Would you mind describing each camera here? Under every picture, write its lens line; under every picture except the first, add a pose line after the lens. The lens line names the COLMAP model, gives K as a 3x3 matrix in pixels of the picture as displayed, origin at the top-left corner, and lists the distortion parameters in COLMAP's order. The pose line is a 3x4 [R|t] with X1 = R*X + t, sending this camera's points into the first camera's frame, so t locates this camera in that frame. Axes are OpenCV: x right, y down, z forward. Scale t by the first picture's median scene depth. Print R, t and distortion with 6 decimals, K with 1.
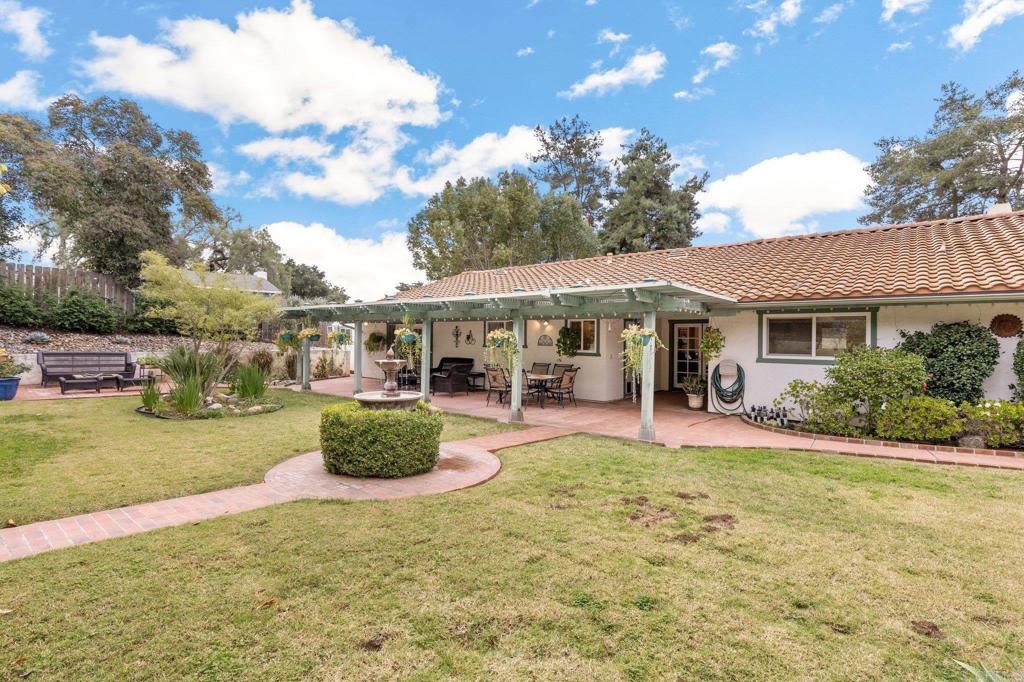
lens RADIAL K [[502.1, 0, 511.0], [0, 502.1, 339.4], [0, 0, 1]] dist [0.000163, 0.000000]
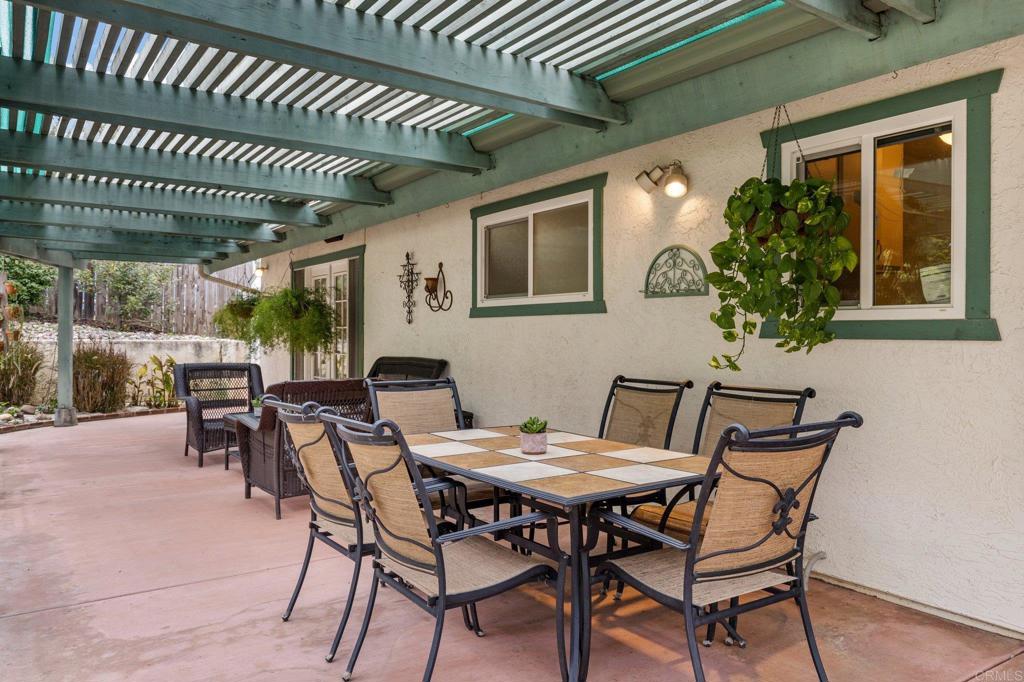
lens RADIAL K [[747.5, 0, 513.8], [0, 747.5, 341.6], [0, 0, 1]] dist [-0.007596, -0.001066]
pose [[0.959408, -0.000820, -0.282022, 0.096899], [0.000603, 0.999999, -0.000855, 0.033308], [0.282023, 0.000651, 0.959408, 0.718367]]
